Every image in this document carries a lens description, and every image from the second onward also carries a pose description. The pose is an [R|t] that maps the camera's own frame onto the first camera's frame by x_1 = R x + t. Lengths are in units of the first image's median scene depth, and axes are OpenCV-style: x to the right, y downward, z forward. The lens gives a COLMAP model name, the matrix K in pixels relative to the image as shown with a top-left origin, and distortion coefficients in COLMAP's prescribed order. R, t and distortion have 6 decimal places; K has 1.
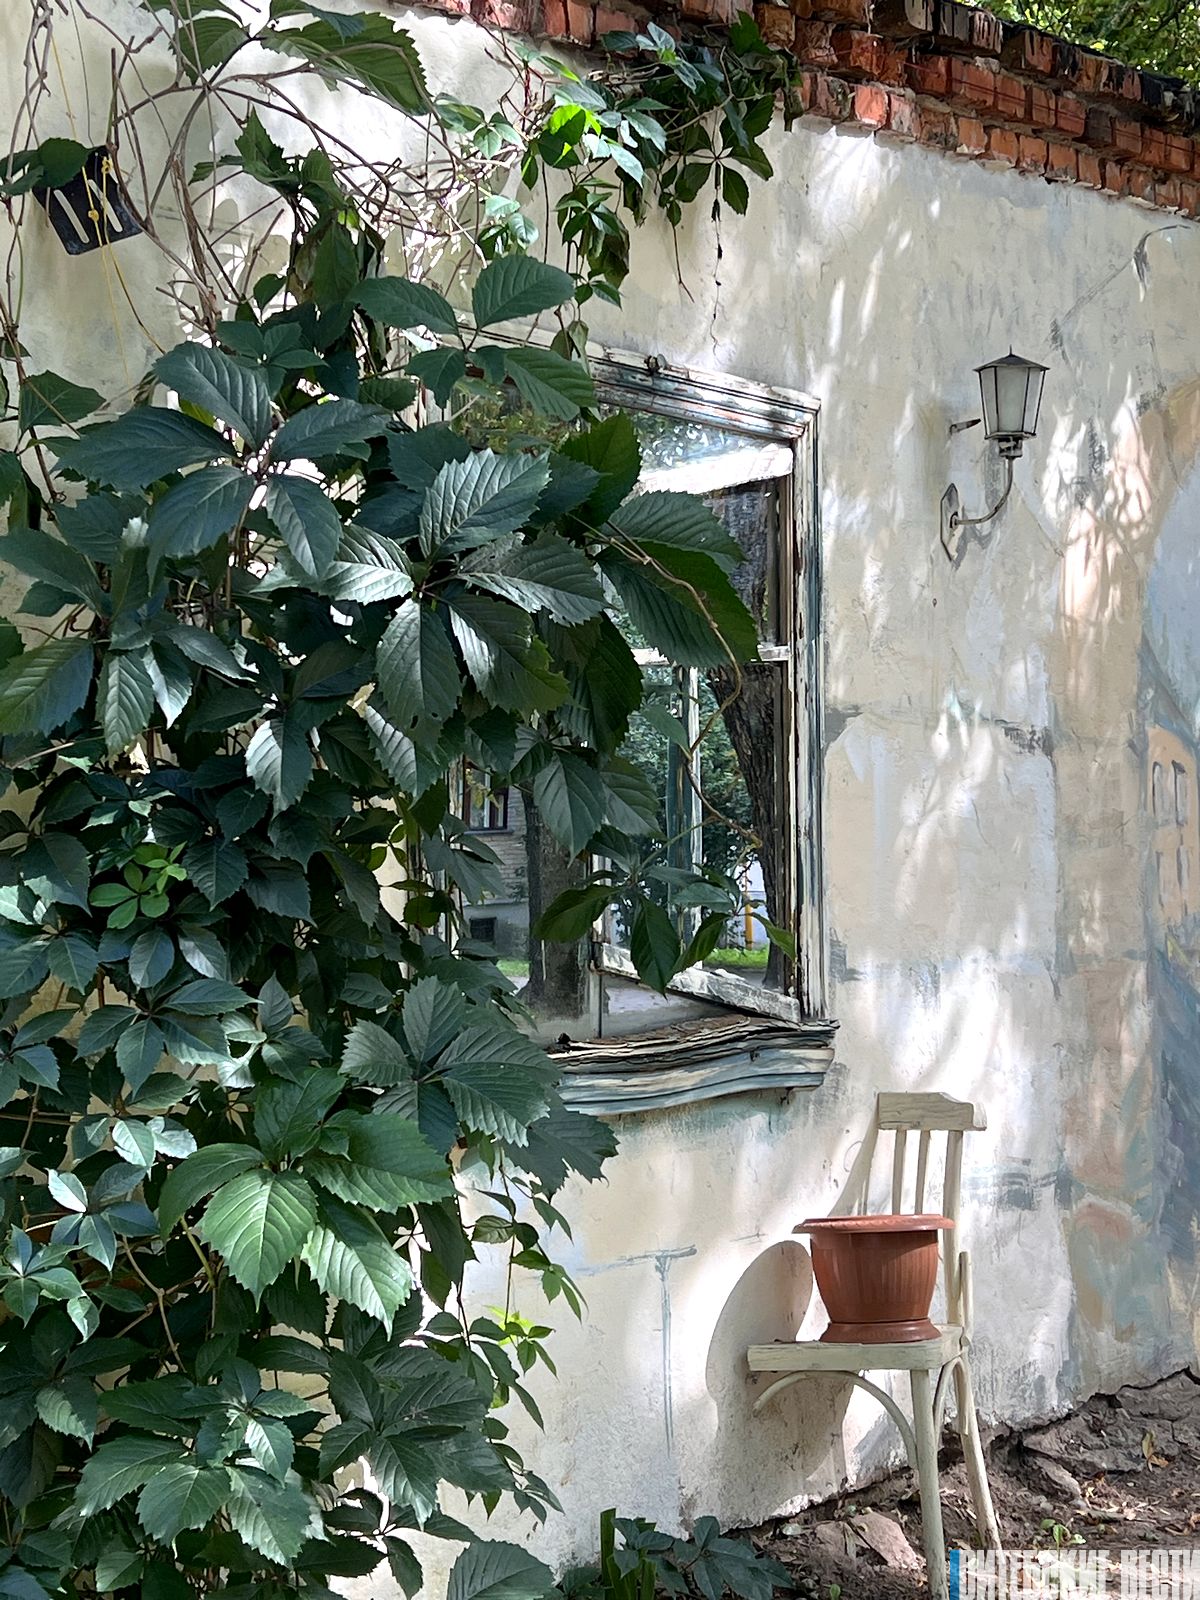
lens RADIAL K [[2731.6, 0, 600.0], [0, 2731.6, 800.0], [0, 0, 1]] dist [0.136596, -0.098363]
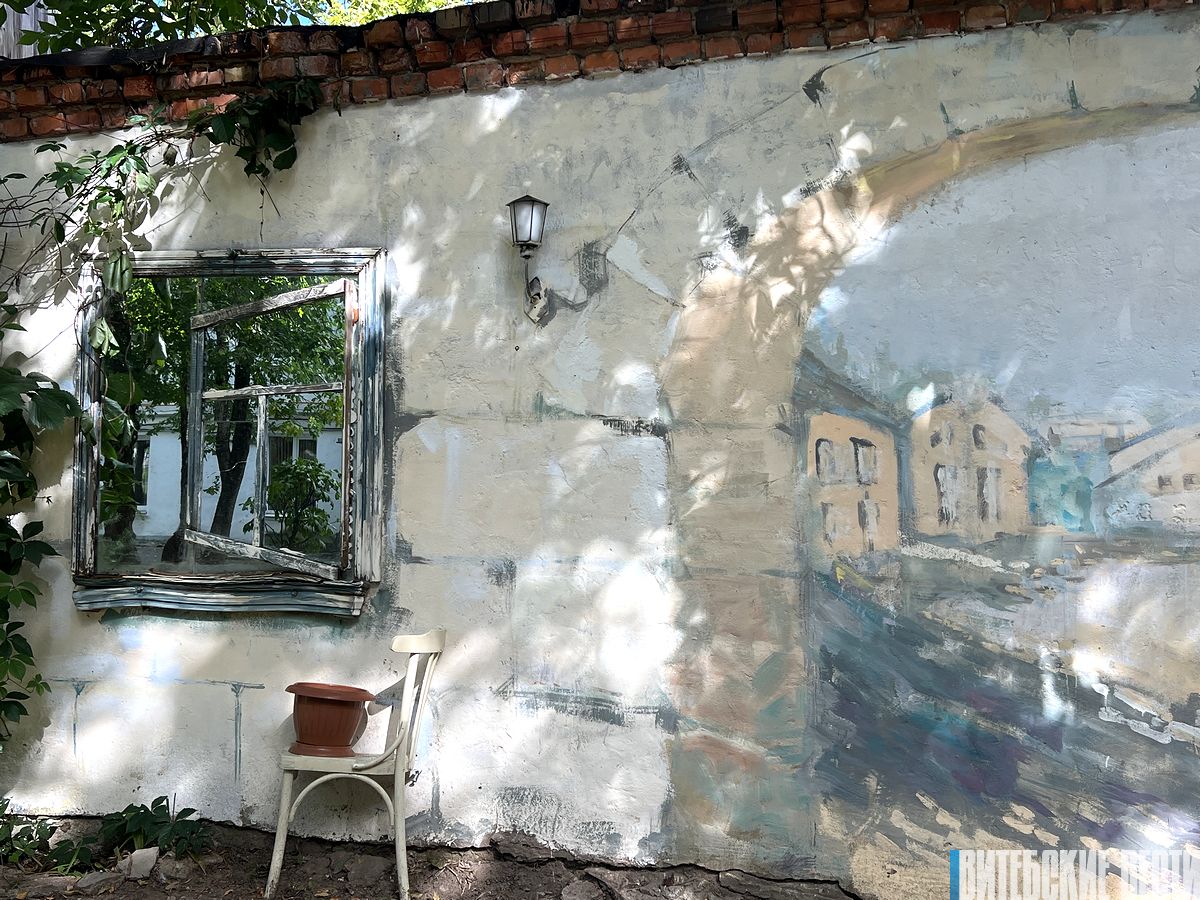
lens RADIAL K [[1239.3, 0, 600.0], [0, 1239.3, 450.0], [0, 0, 1]] dist [0.142556, -0.373019]
pose [[0.414672, -0.021317, -0.909721, 0.822463], [-0.008778, 0.999585, -0.027424, 0.011553], [0.909929, 0.019358, 0.414313, 0.707481]]
